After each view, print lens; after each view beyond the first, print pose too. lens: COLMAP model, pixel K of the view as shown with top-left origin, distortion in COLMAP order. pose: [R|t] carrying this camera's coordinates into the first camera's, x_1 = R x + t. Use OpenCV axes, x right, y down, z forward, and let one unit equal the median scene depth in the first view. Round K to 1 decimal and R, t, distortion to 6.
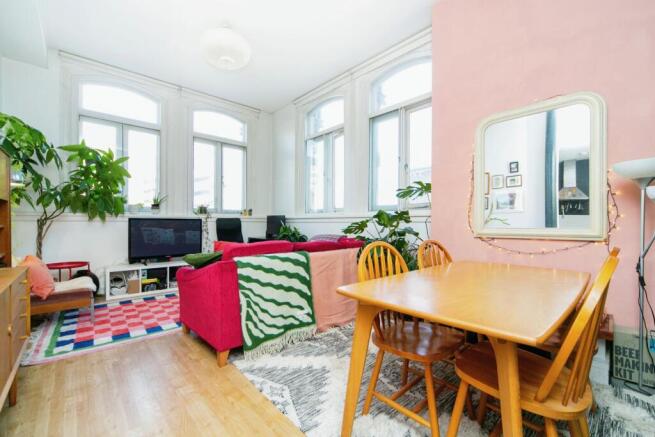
lens RADIAL K [[272.4, 0, 328.5], [0, 272.4, 226.2], [0, 0, 1]] dist [0.000181, -0.000034]
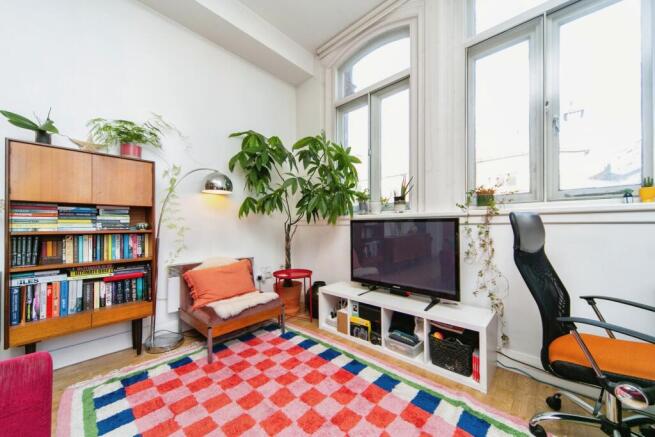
lens RADIAL K [[246.5, 0, 327.5], [0, 246.5, 218.5], [0, 0, 1]] dist [-0.000006, -0.000042]
pose [[0.098082, -0.028836, -0.994760, -0.137770], [-0.010159, 0.999499, -0.029975, -0.017193], [0.995126, 0.013045, 0.097740, 1.124667]]
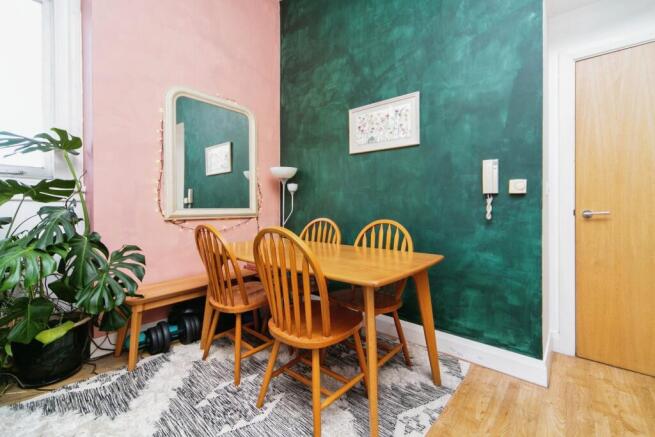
lens RADIAL K [[277.5, 0, 326.3], [0, 277.5, 212.5], [0, 0, 1]] dist [0.000398, -0.000007]
pose [[-0.125449, -0.017895, 0.991939, -0.311070], [0.010546, 0.999757, 0.019370, 0.003605], [-0.992044, 0.012891, -0.125230, 0.515366]]
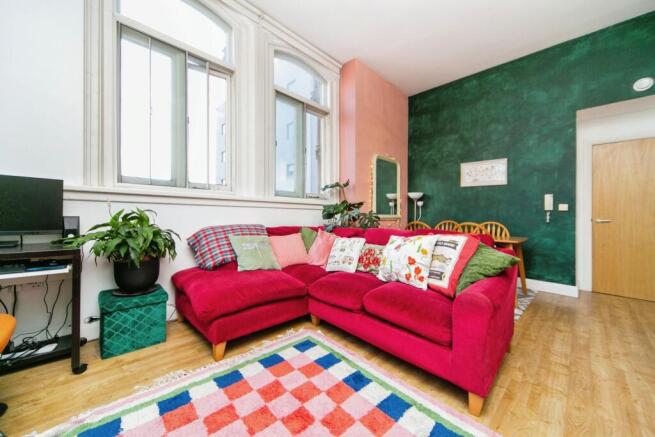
lens RADIAL K [[244.9, 0, 328.8], [0, 244.9, 214.2], [0, 0, 1]] dist [-0.000838, -0.000061]
pose [[-0.024292, -0.000604, 0.999705, -0.833906], [-0.009883, 0.999951, 0.000364, 0.005225], [-0.999656, -0.009871, -0.024297, 1.095799]]
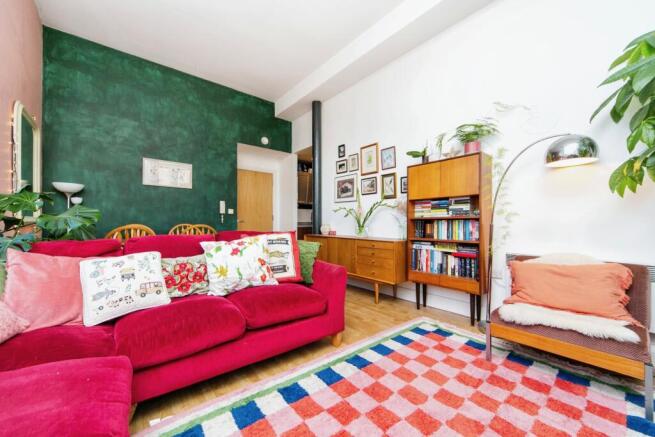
lens RADIAL K [[254.0, 0, 327.5], [0, 254.0, 218.5], [0, 0, 1]] dist [-0.001779, -0.000164]
pose [[-0.998191, -0.002961, 0.060057, -0.454114], [-0.003273, 0.999982, -0.005104, 0.012081], [-0.060041, -0.005291, -0.998182, 1.483109]]
